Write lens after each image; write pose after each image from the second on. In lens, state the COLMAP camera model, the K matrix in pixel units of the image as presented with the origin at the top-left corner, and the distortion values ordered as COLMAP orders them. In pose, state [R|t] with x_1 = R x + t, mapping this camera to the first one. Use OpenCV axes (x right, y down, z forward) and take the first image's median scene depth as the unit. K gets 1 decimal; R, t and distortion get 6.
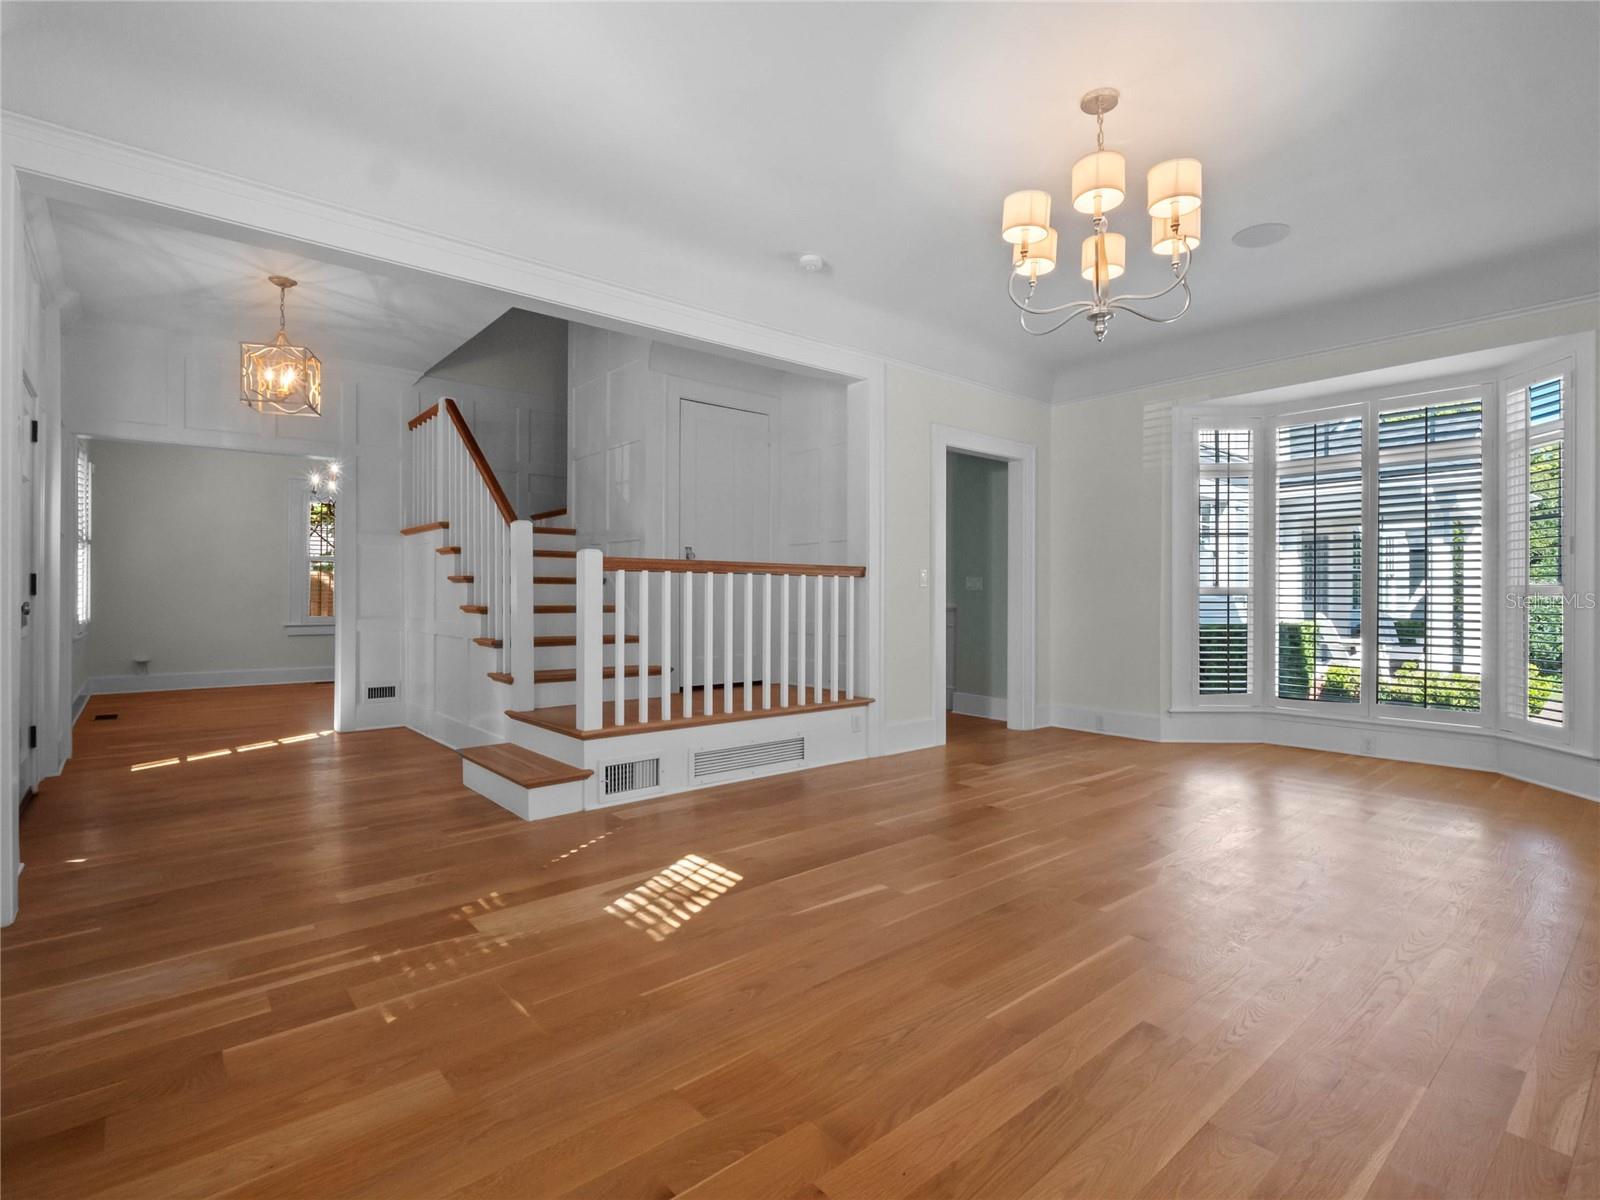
lens RADIAL K [[783.7, 0, 800.7], [0, 783.7, 594.6], [0, 0, 1]] dist [-0.013483, -0.000218]
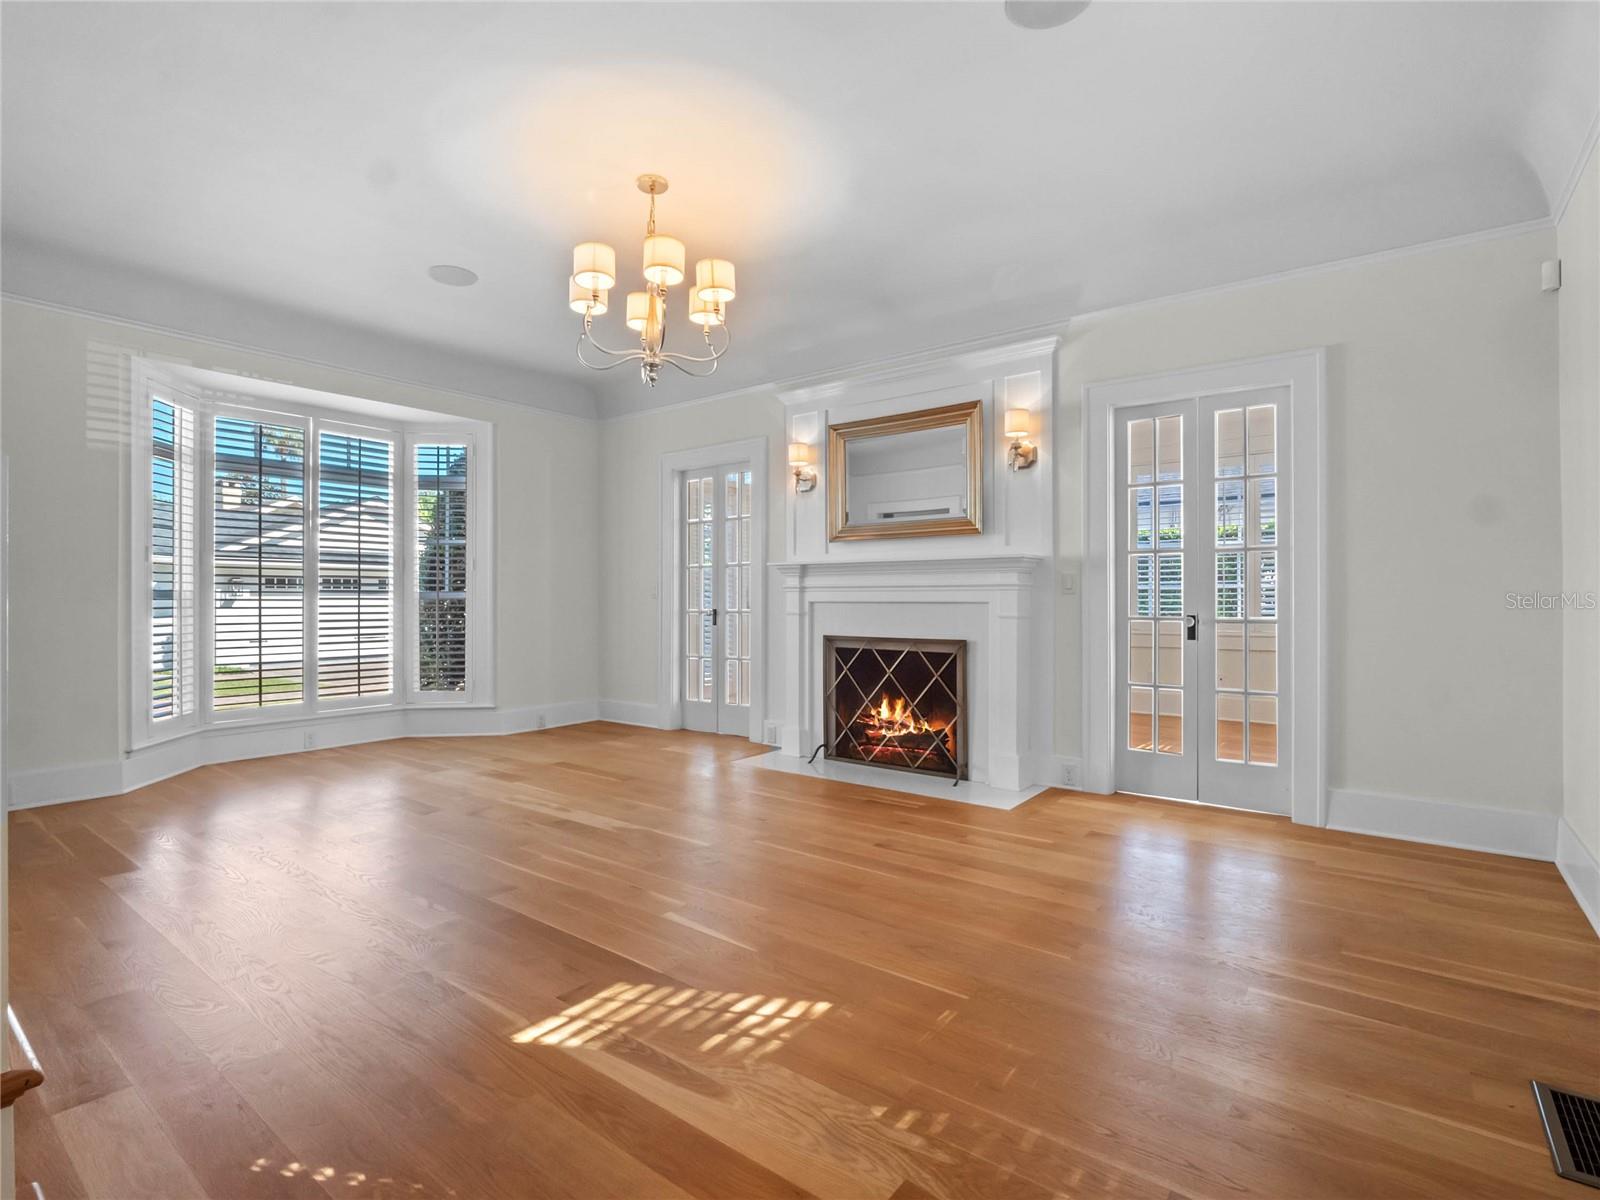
lens RADIAL K [[783.7, 0, 800.7], [0, 783.7, 594.6], [0, 0, 1]] dist [-0.013483, -0.000218]
pose [[-0.204544, 0.003367, 0.978852, -0.830211], [0.001913, 0.999994, -0.003040, -0.002100], [-0.978856, 0.001251, -0.204549, 1.027957]]
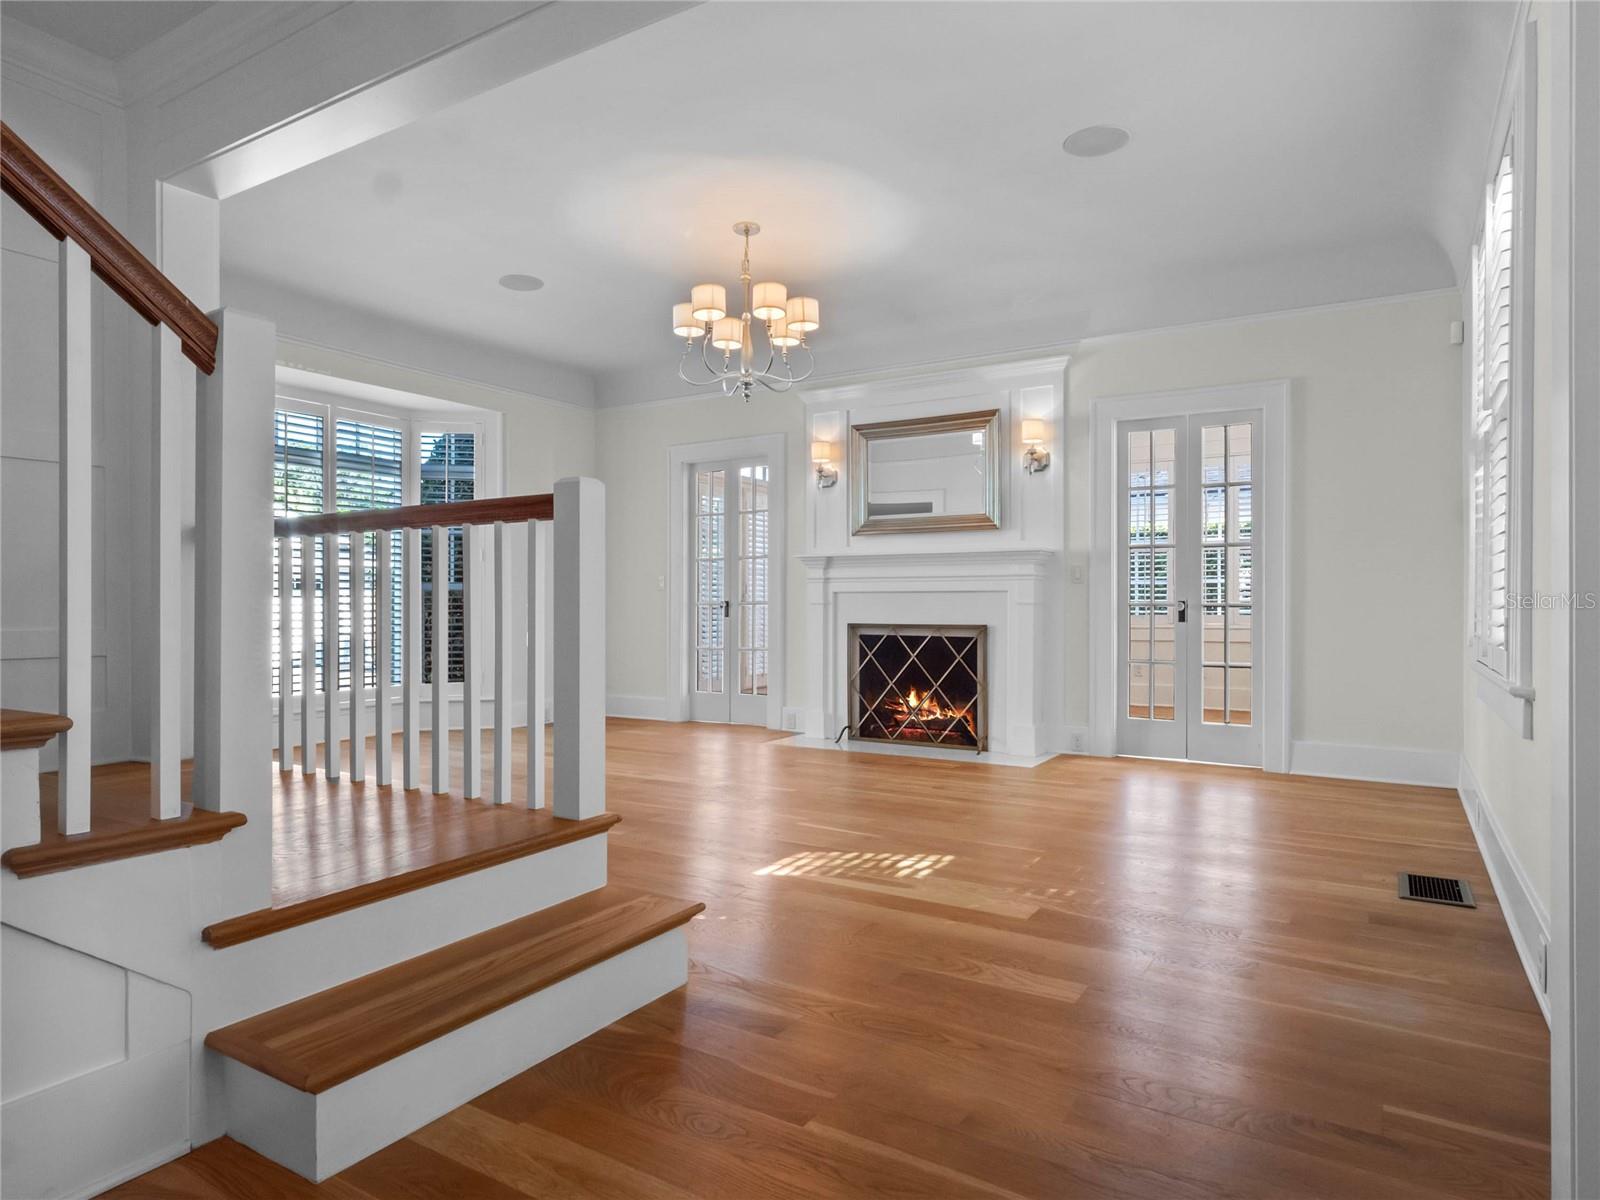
lens RADIAL K [[953.9, 0, 809.4], [0, 953.9, 602.9], [0, 0, 1]] dist [-0.000344, 0.000389]
pose [[-0.309605, -0.000031, 0.950865, -1.274954], [0.001060, 0.999999, 0.000378, 0.035658], [-0.950865, 0.001125, -0.309605, 1.428548]]
